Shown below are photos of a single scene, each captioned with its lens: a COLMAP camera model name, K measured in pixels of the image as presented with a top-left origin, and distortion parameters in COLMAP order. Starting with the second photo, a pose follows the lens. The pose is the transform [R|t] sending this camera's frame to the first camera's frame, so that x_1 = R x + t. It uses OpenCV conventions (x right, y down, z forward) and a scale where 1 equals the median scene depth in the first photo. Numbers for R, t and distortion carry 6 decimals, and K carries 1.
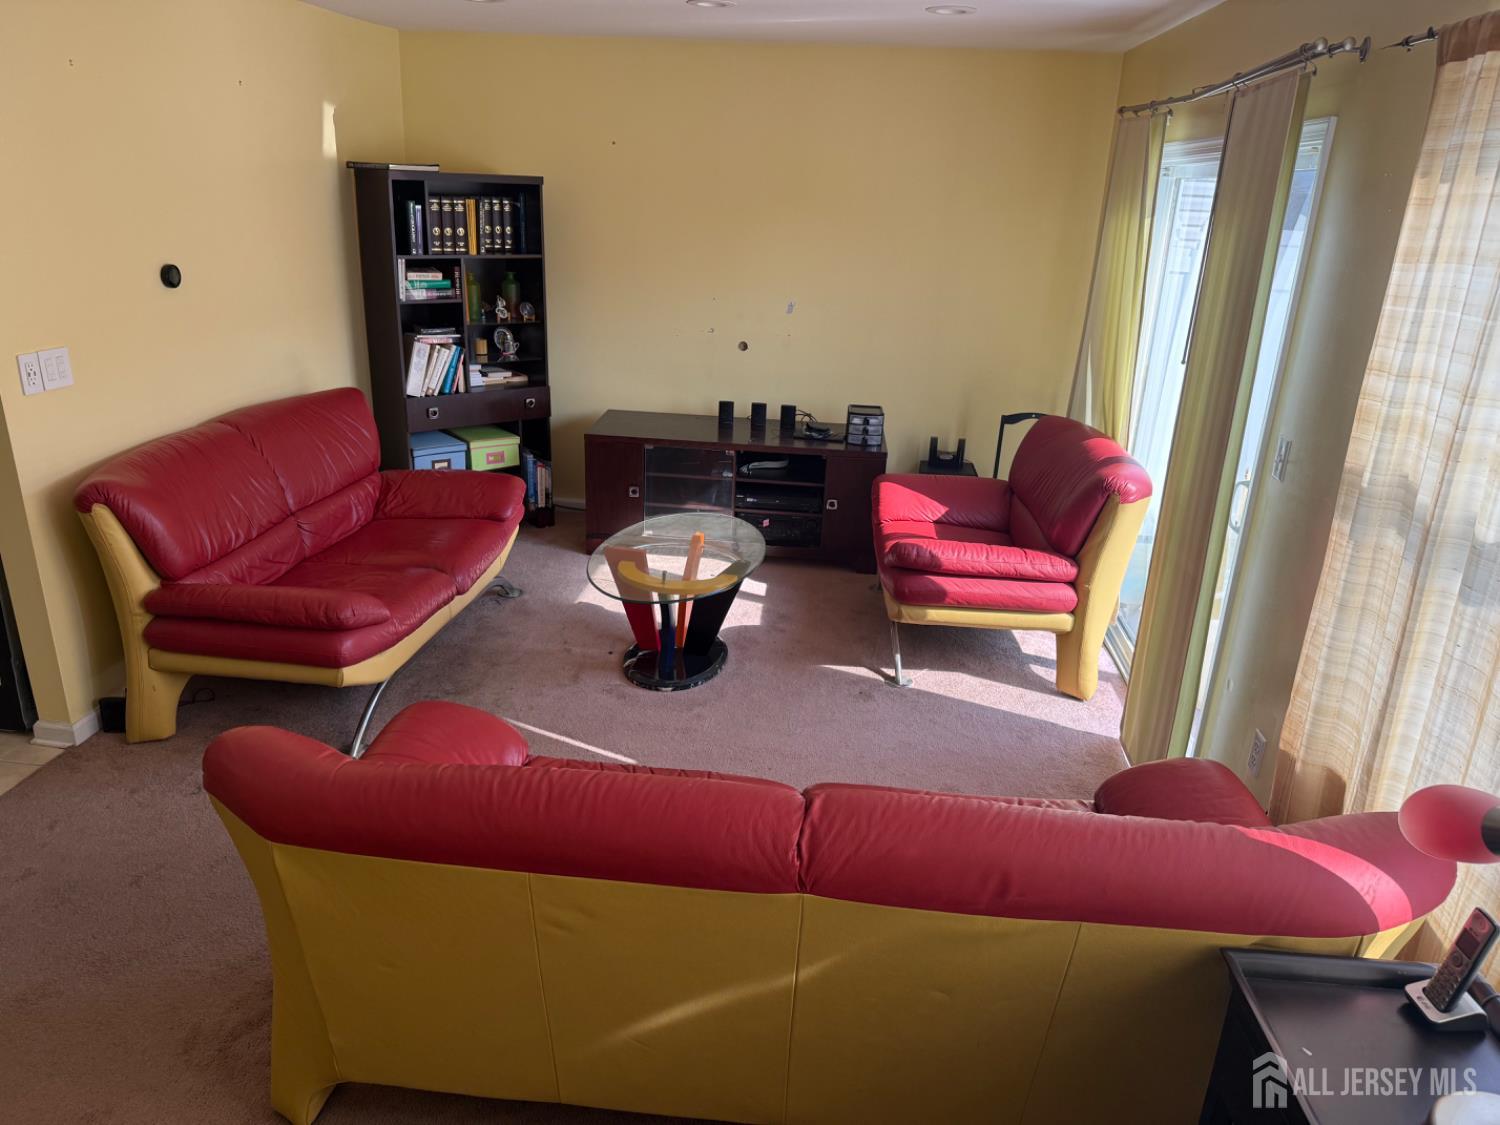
lens RADIAL K [[1059.4, 0, 750.0], [0, 1059.4, 562.5], [0, 0, 1]] dist [0.075074, -0.089919]
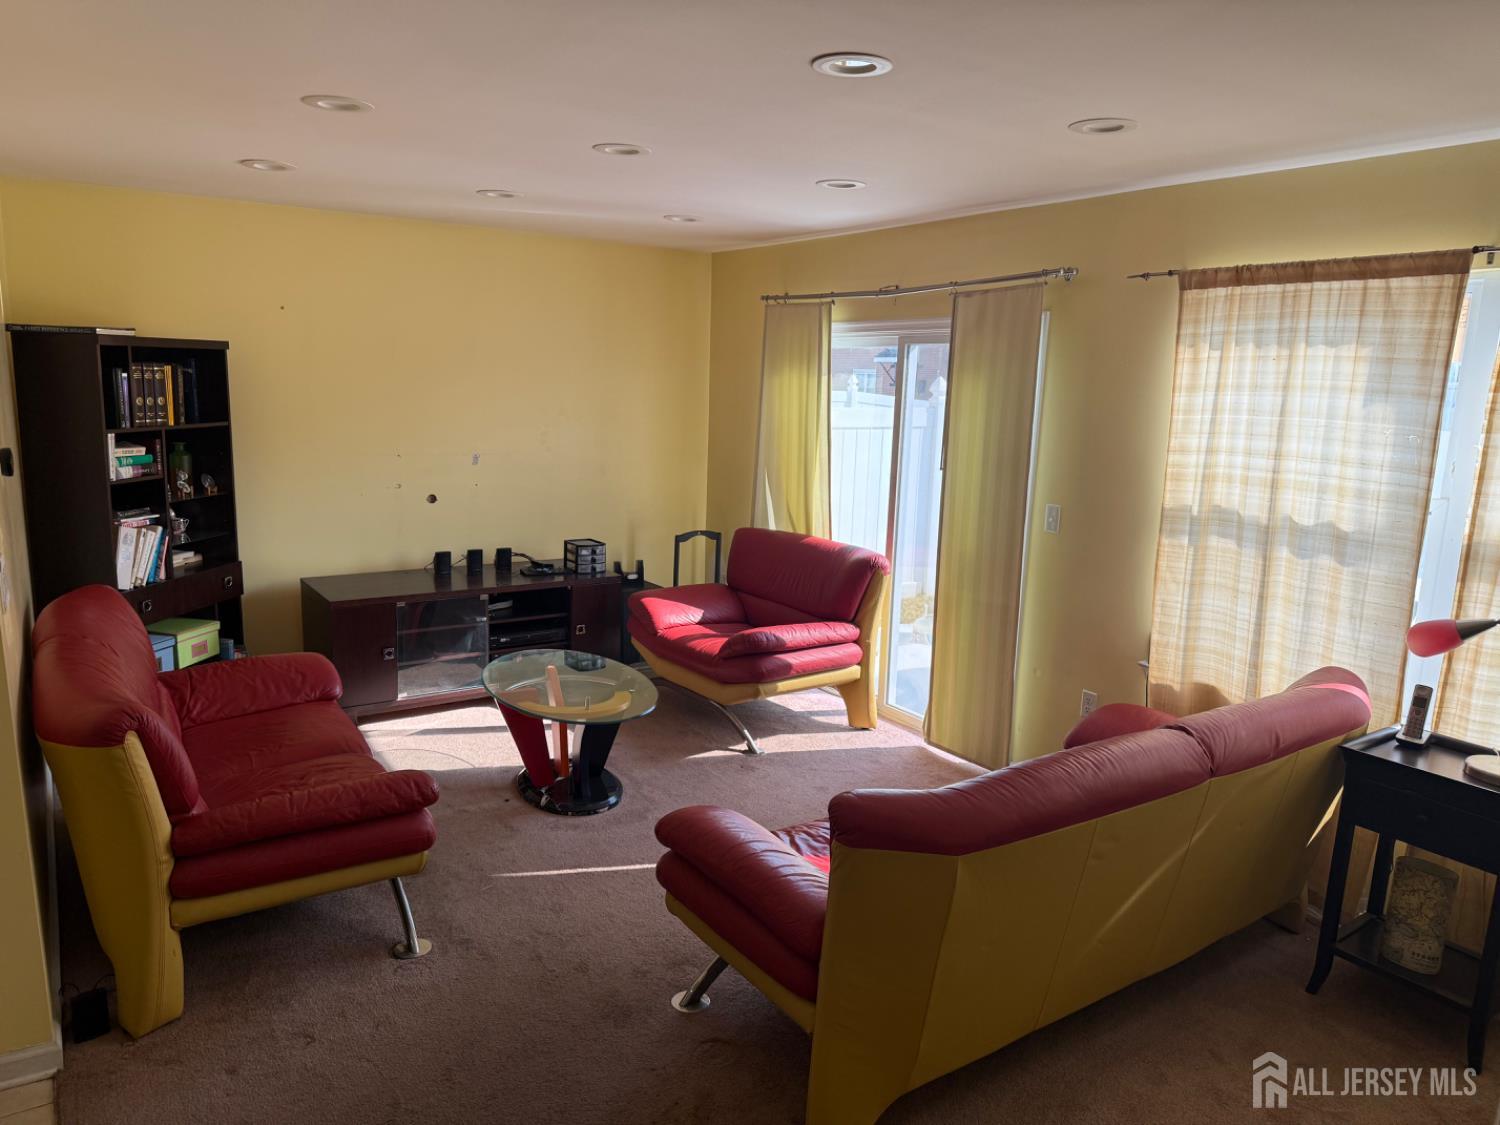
lens RADIAL K [[1059.4, 0, 750.0], [0, 1059.4, 562.5], [0, 0, 1]] dist [0.075074, -0.089919]
pose [[0.766811, -0.130278, 0.628513, -0.469409], [0.214797, 0.974814, -0.060000, -0.019162], [-0.604867, 0.181012, 0.775481, 0.035054]]
